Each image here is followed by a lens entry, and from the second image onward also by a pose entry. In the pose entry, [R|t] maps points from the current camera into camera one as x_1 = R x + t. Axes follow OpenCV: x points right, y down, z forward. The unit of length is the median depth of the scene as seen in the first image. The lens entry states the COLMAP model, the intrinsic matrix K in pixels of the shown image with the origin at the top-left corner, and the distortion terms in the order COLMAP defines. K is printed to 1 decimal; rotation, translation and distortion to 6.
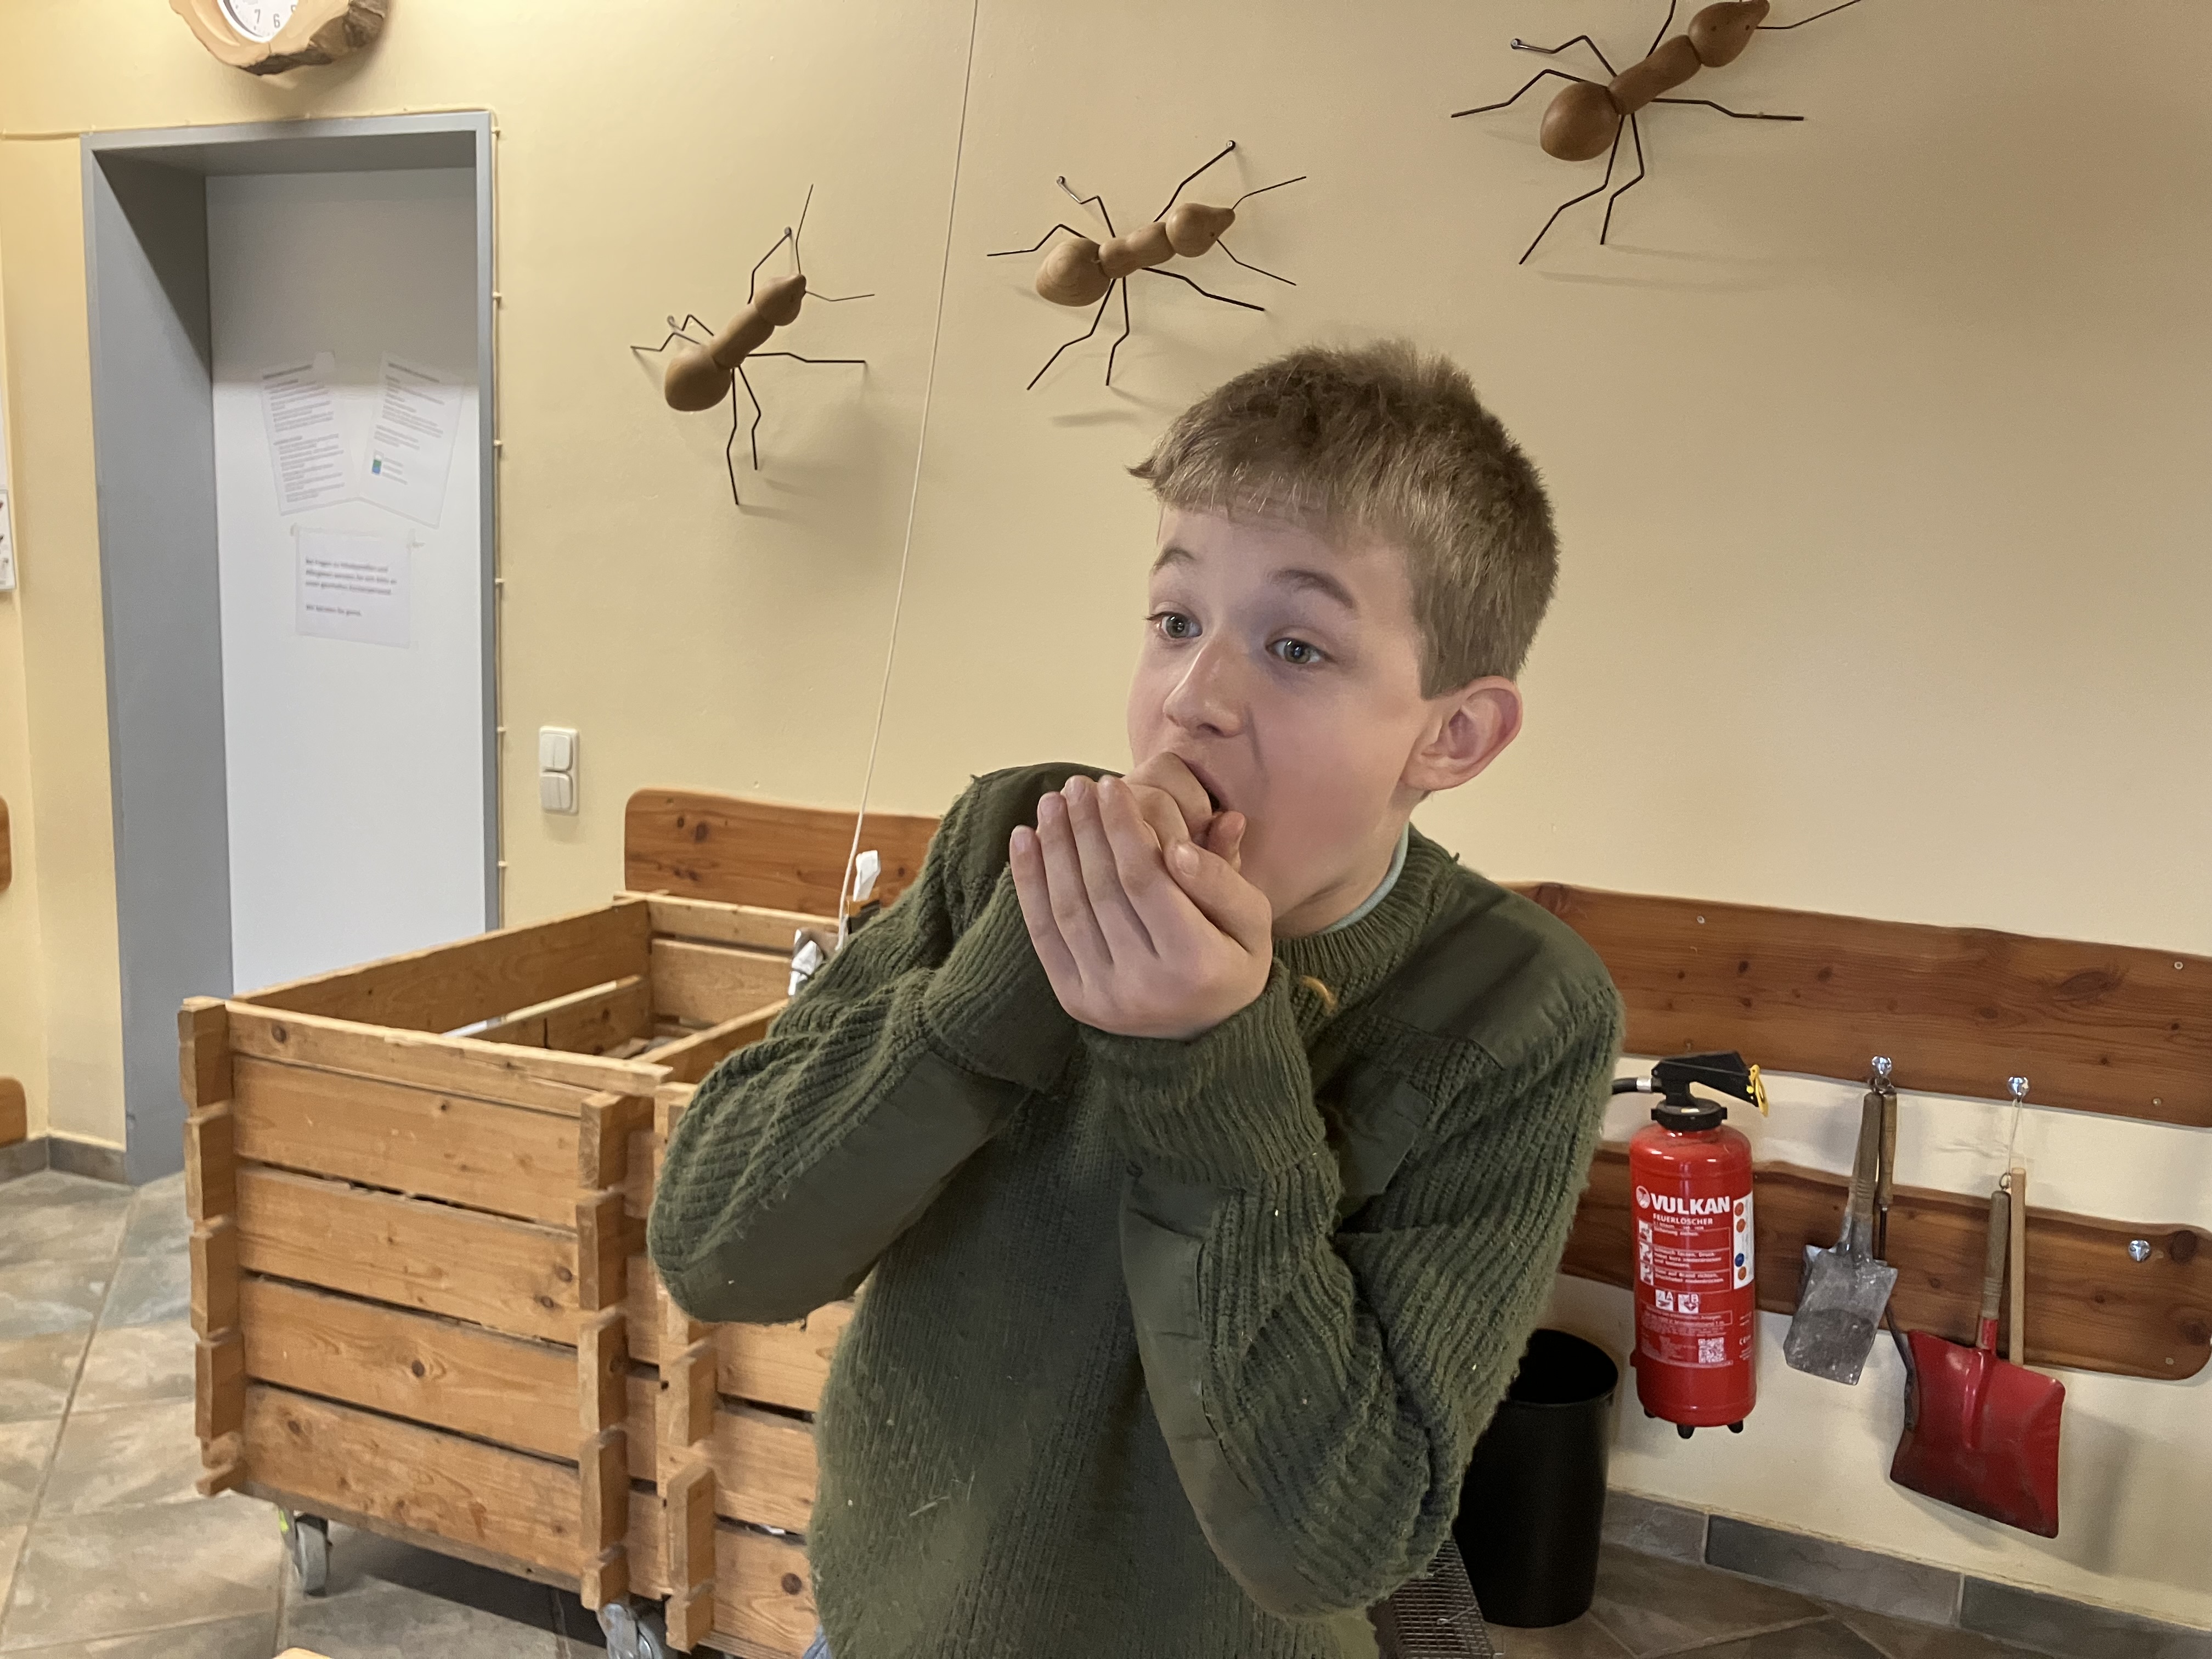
lens RADIAL K [[1828.6, 0, 1122.0], [0, 1828.6, 842.1], [0, 0, 1]] dist [0.045502, -0.056392]
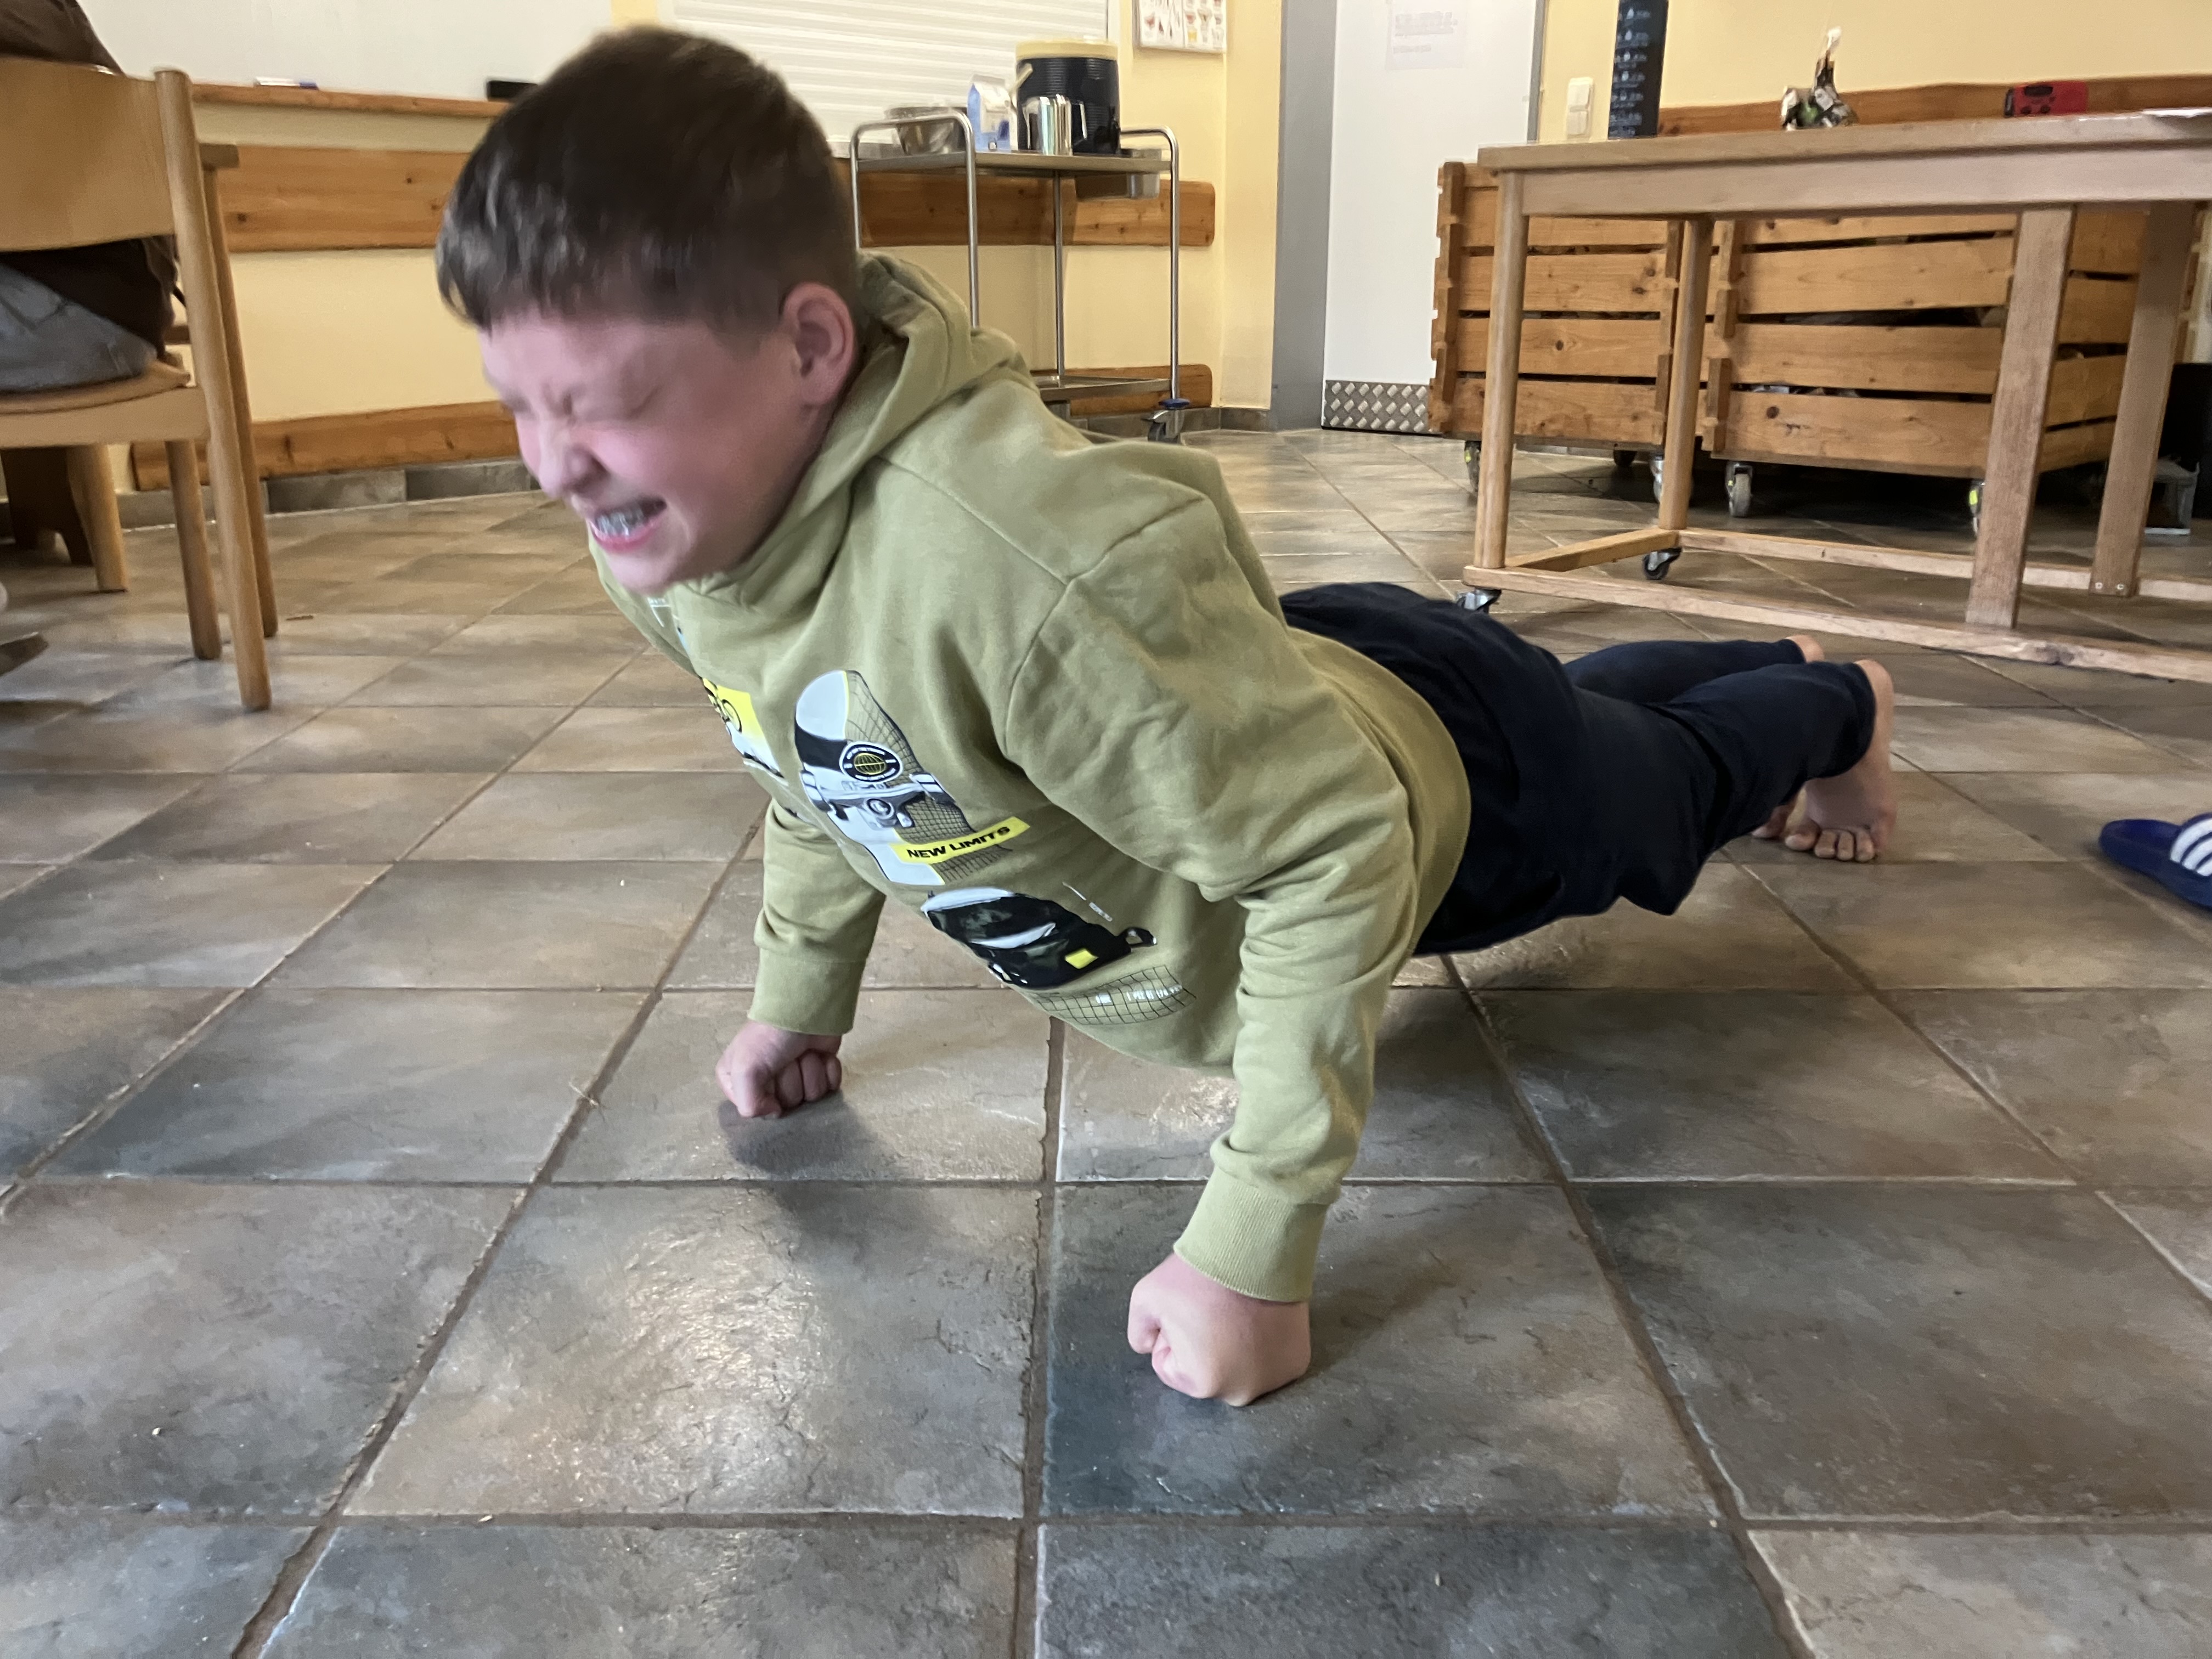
lens RADIAL K [[1828.6, 0, 1063.4], [0, 1828.6, 826.2], [0, 0, 1]] dist [0.045502, -0.056392]
pose [[0.918204, 0.069451, -0.389972, -0.065379], [-0.019002, 0.991099, 0.131767, 0.492963], [0.395652, -0.113579, 0.911350, -0.932102]]
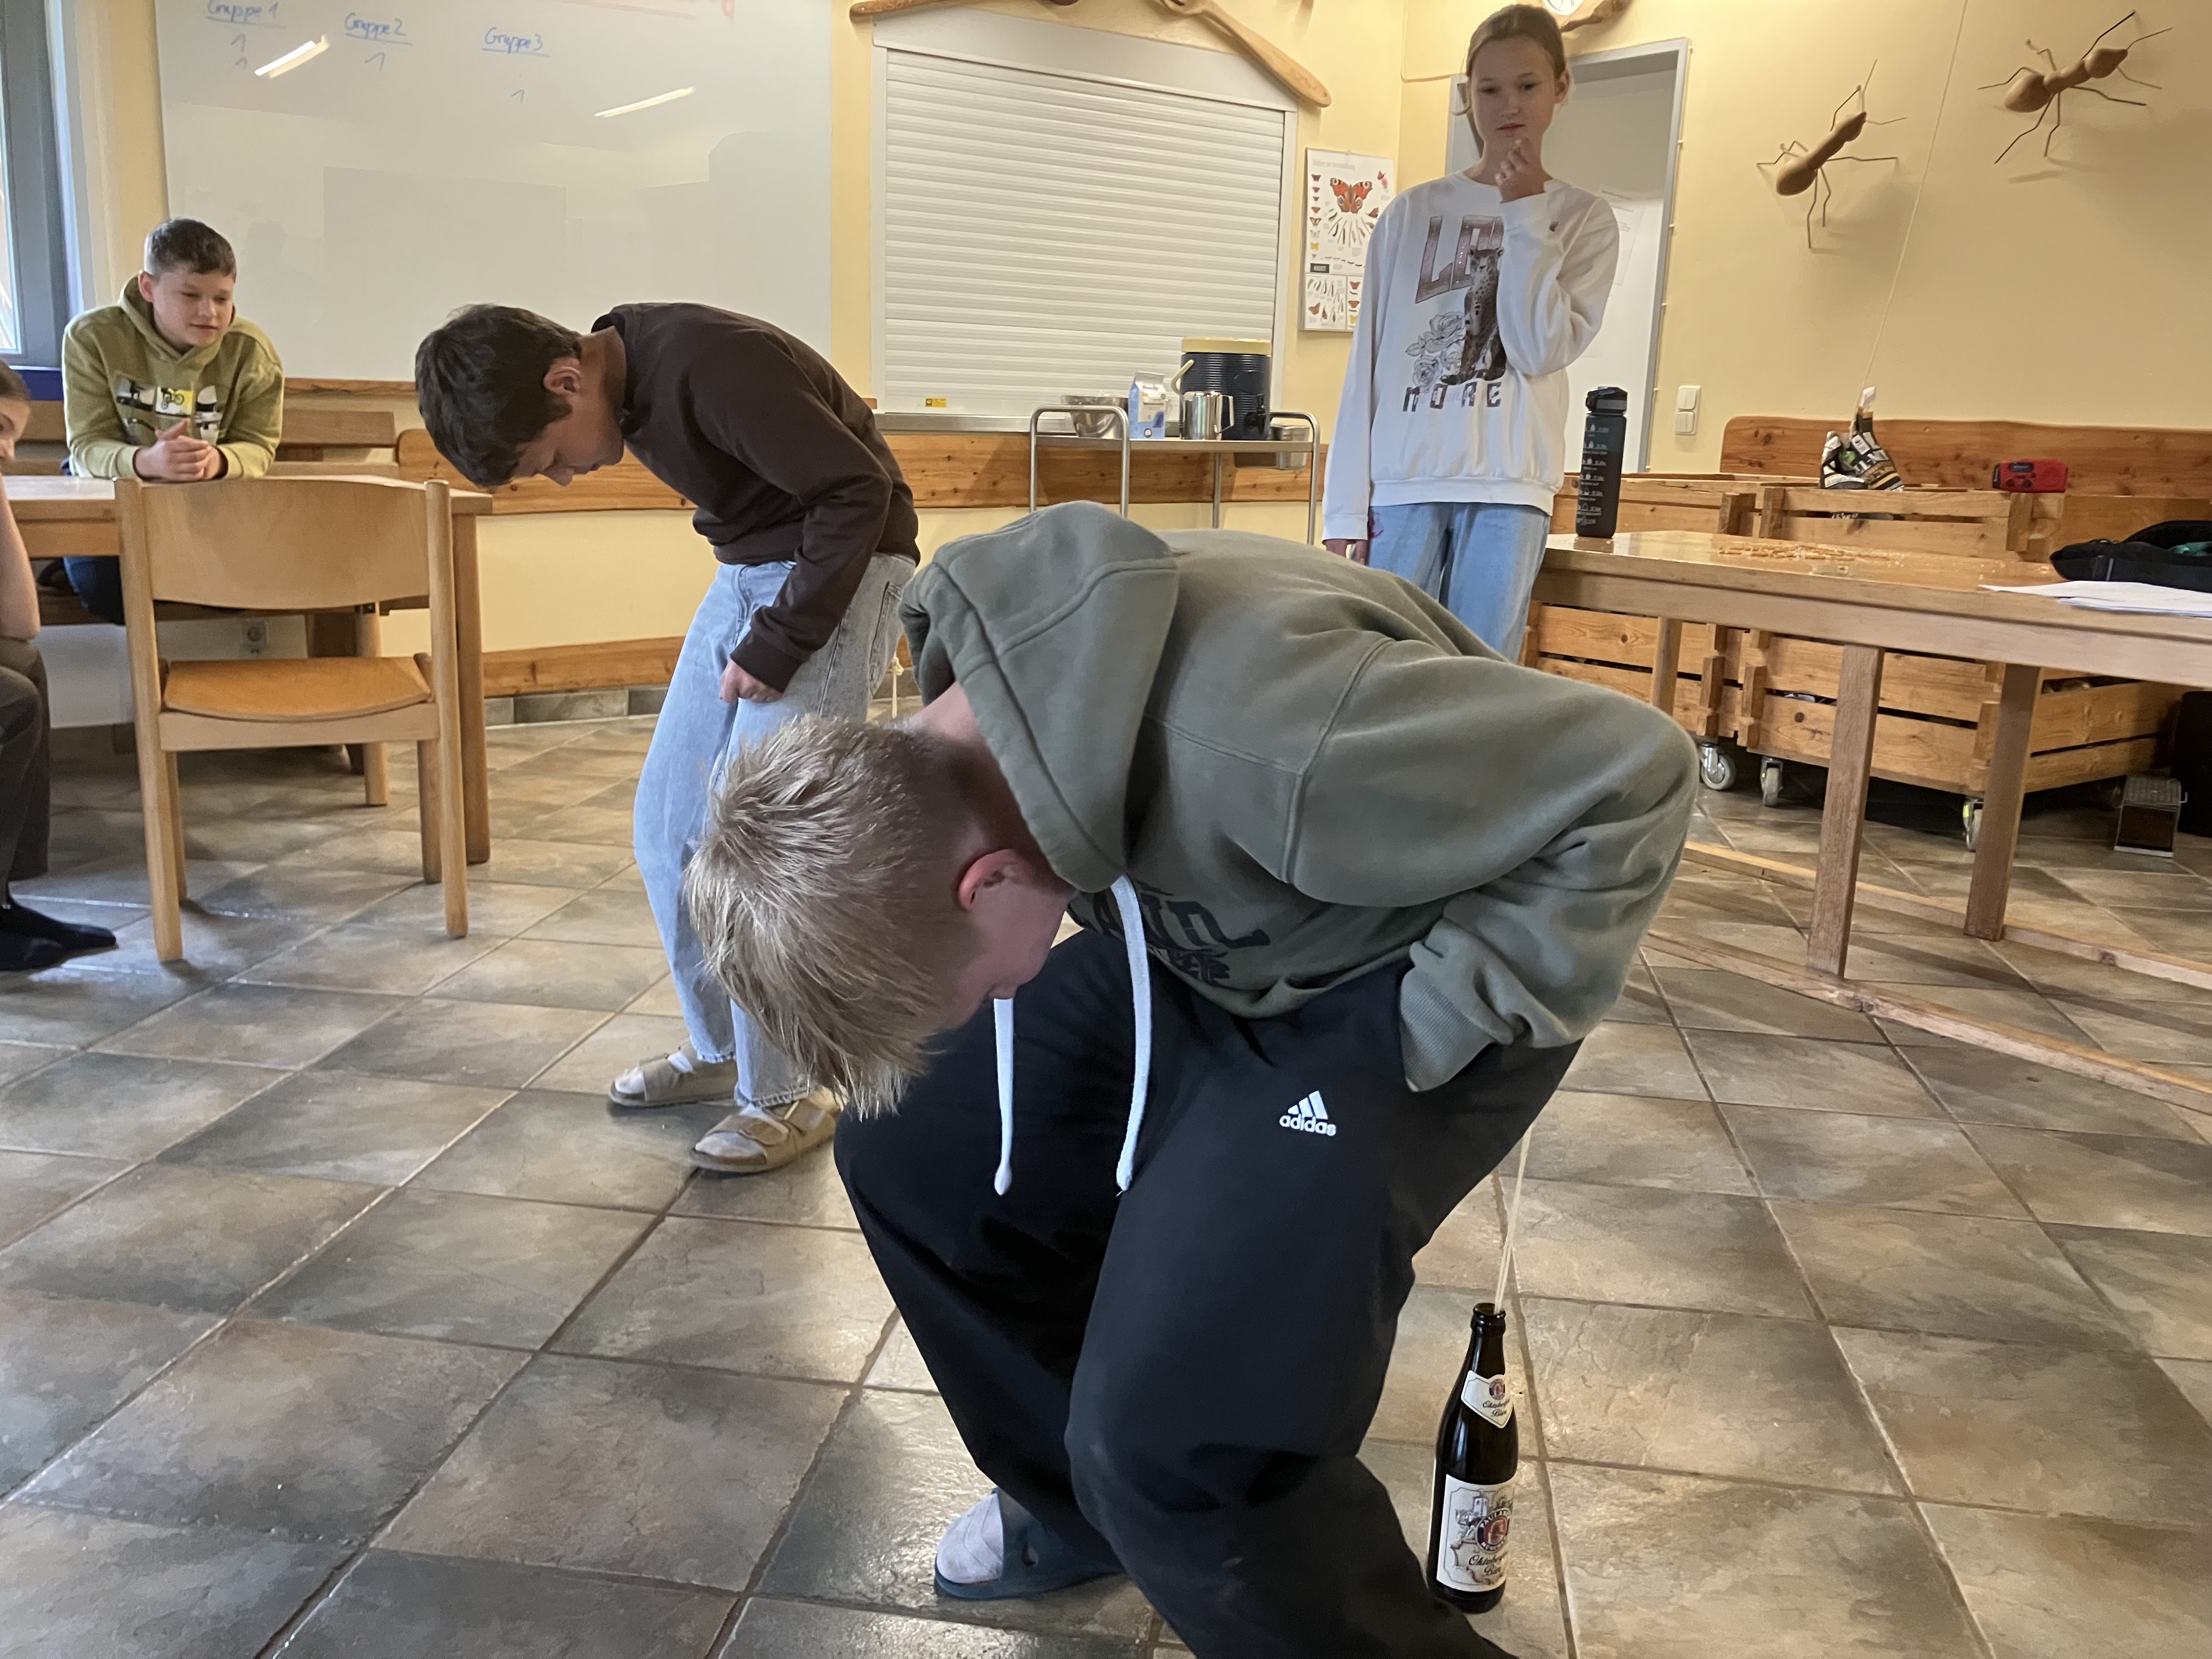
lens RADIAL K [[1828.6, 0, 1097.0], [0, 1828.6, 816.7], [0, 0, 1]] dist [0.045502, -0.056392]
pose [[0.861634, 0.096814, -0.498210, 0.166037], [-0.077519, 0.995224, 0.059329, 0.377269], [0.501575, -0.012500, 0.865024, -1.084994]]
